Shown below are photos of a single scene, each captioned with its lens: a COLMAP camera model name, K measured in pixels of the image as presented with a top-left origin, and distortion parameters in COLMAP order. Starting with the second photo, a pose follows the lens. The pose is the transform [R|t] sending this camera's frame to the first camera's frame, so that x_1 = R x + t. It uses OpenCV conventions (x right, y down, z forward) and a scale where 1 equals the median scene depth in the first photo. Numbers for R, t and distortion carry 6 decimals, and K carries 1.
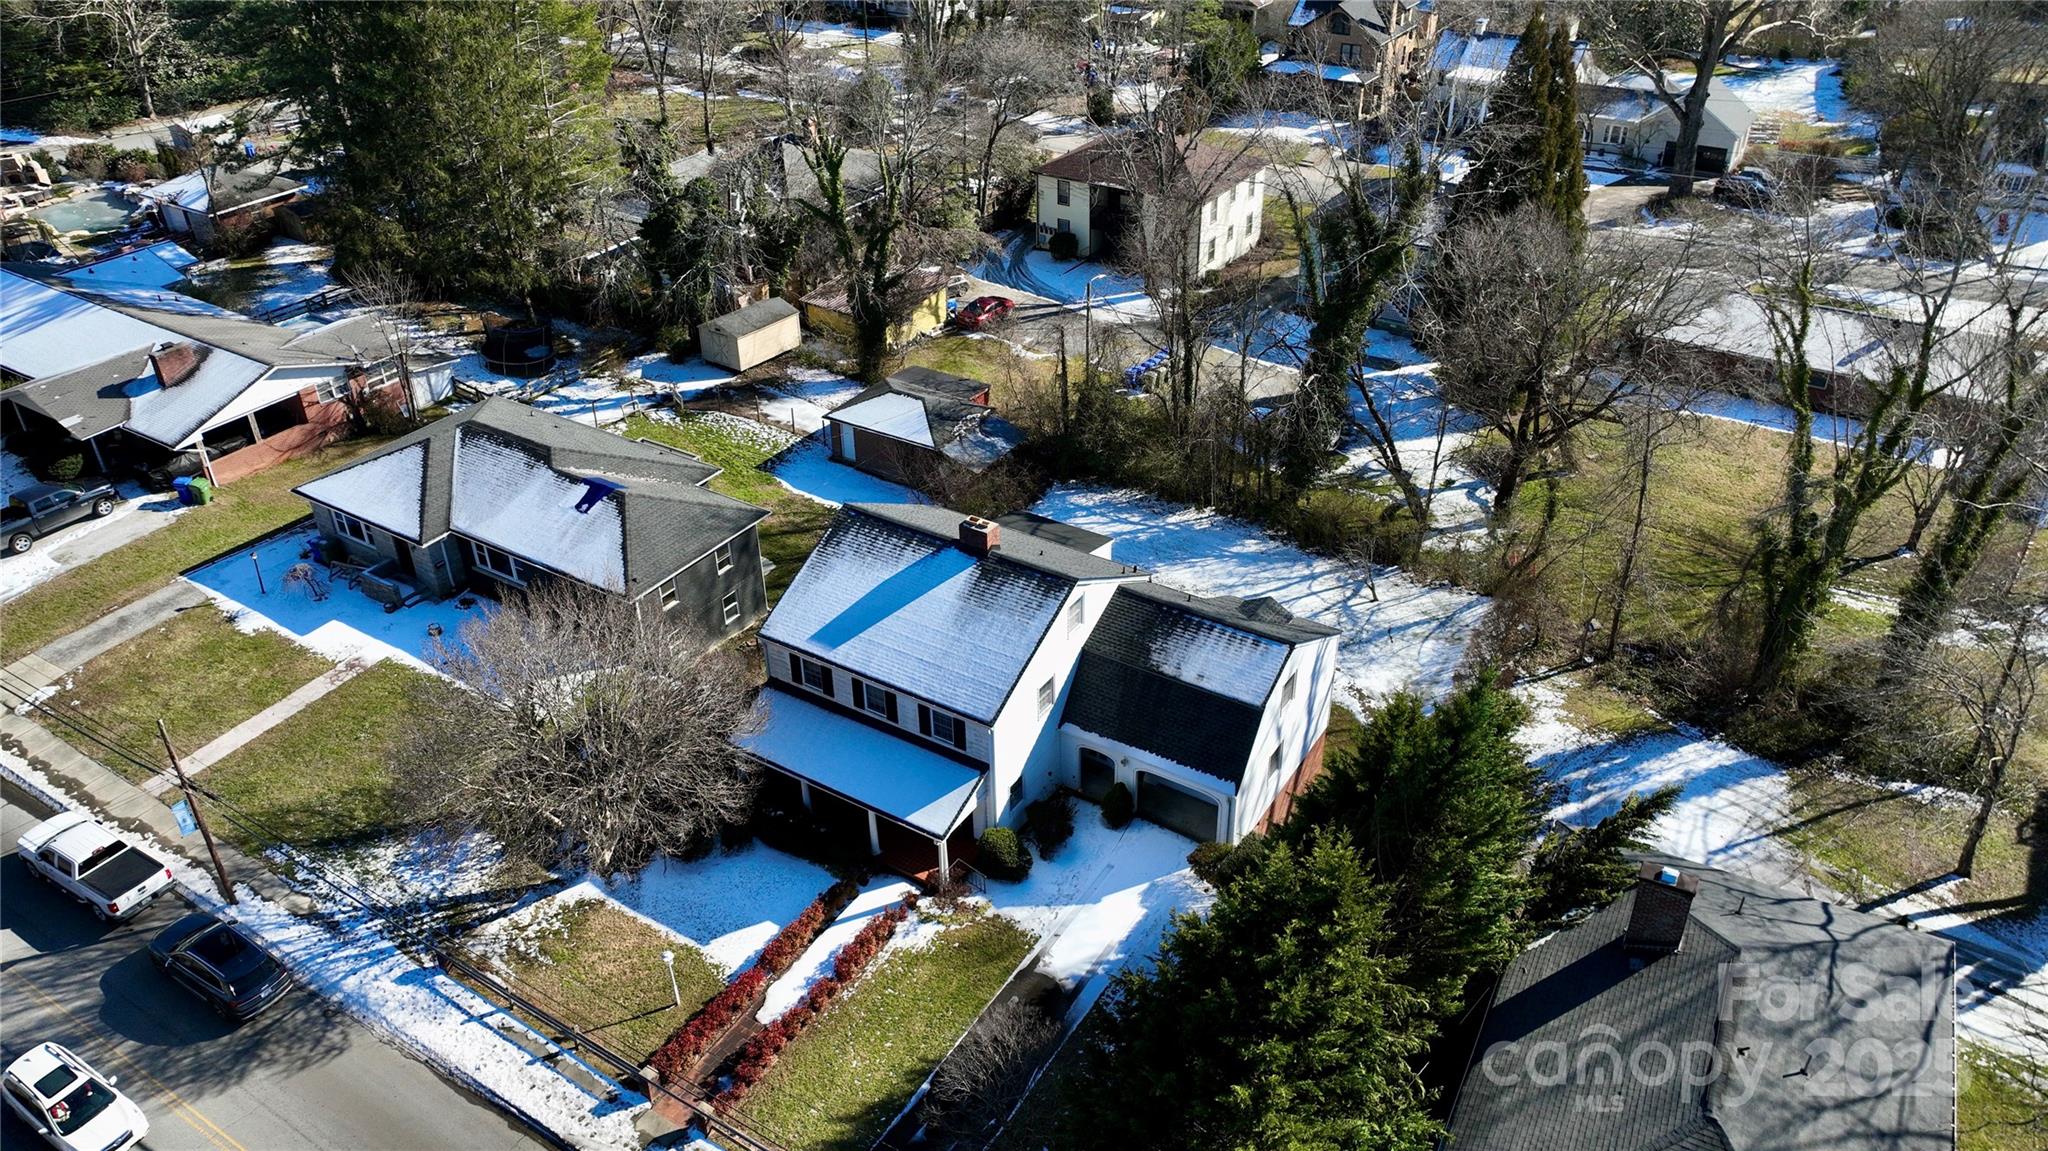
lens RADIAL K [[1441.4, 0, 1024.0], [0, 1441.4, 575.5], [0, 0, 1]] dist [-0.000442, 0.020852]
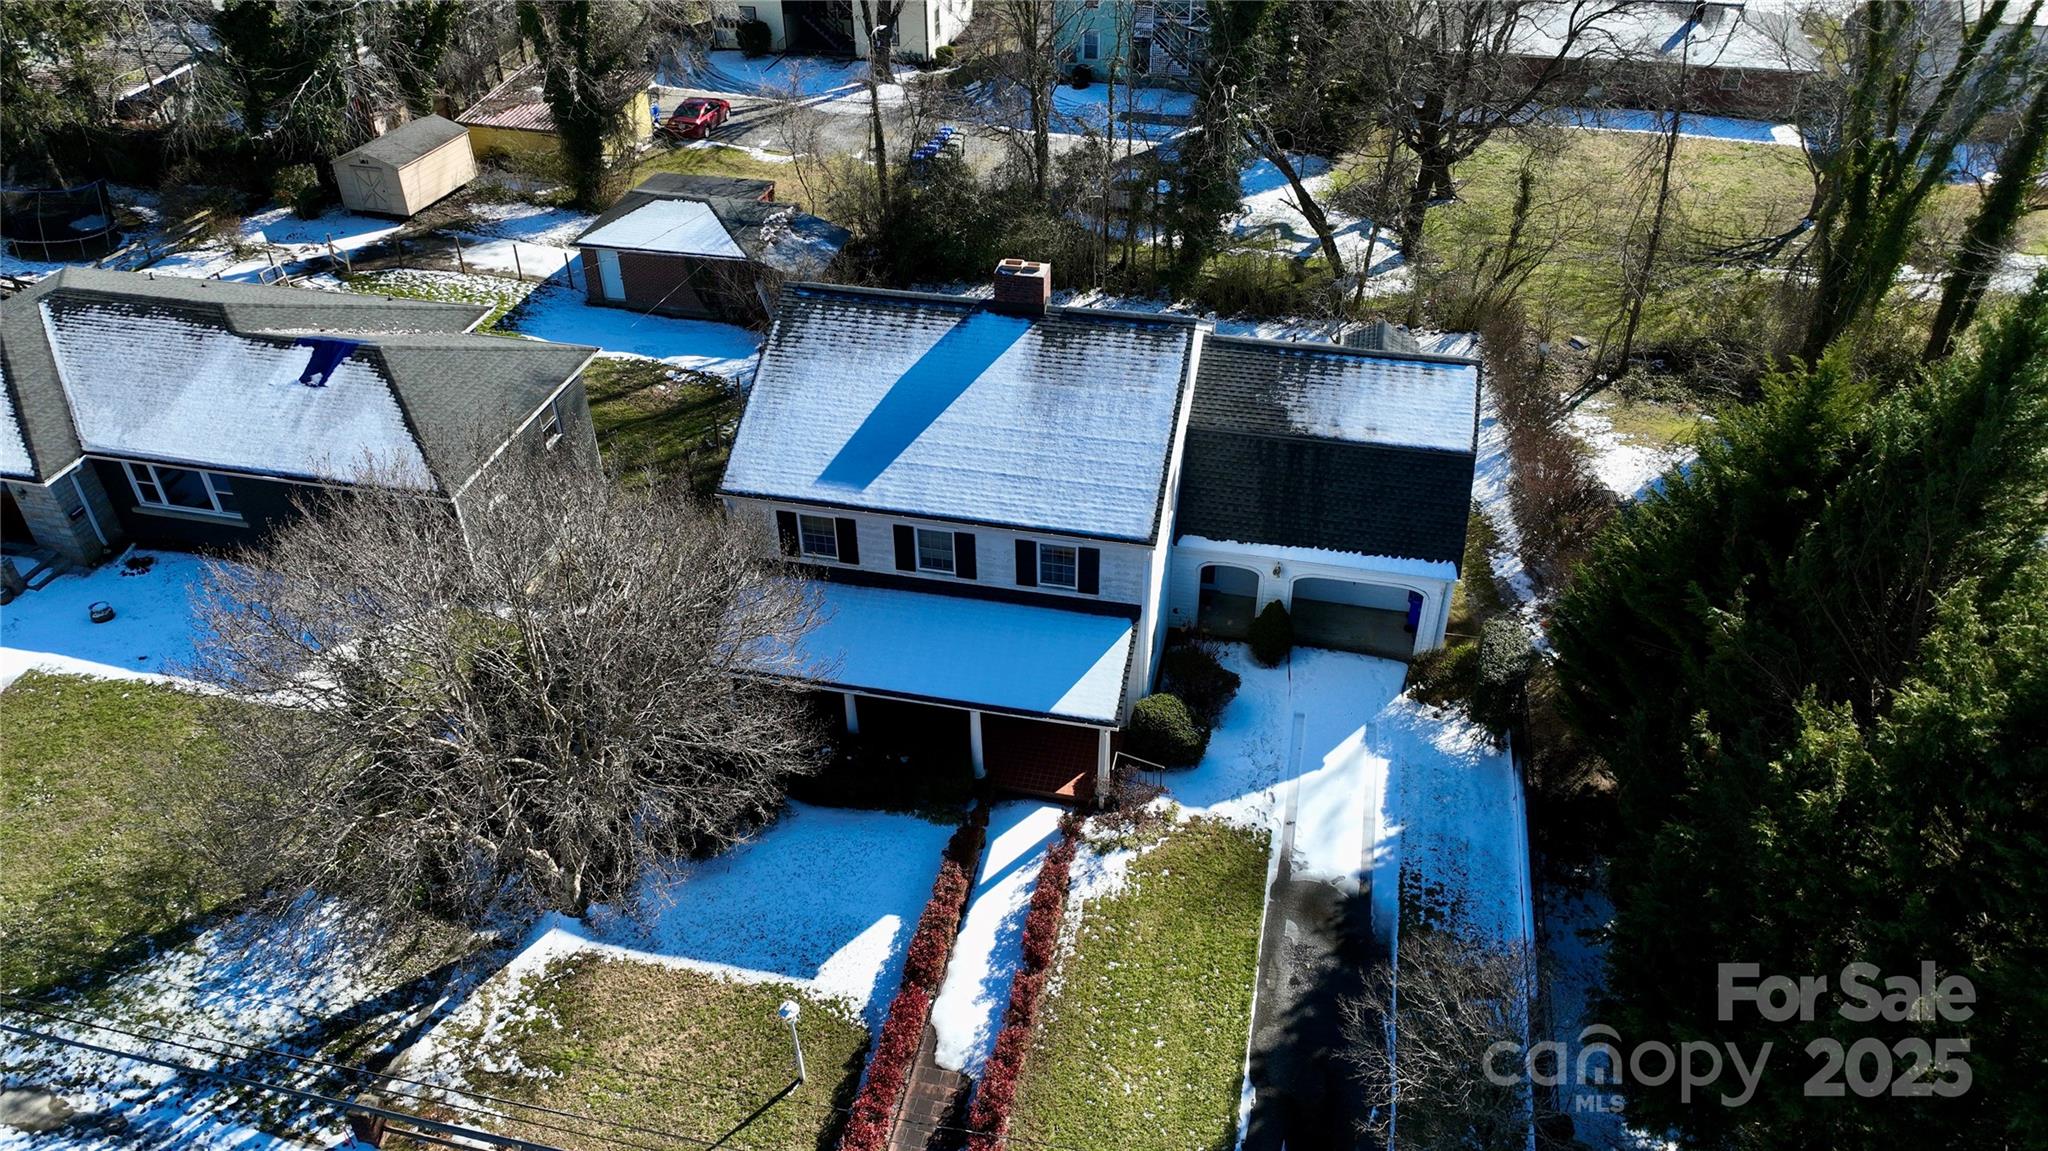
lens RADIAL K [[1441.4, 0, 1024.0], [0, 1441.4, 575.5], [0, 0, 1]] dist [-0.000442, 0.020852]
pose [[0.940627, -0.198095, 0.275644, -0.244632], [0.178897, 0.979425, 0.093397, 0.042023], [-0.288474, -0.038540, 0.956712, 0.349930]]
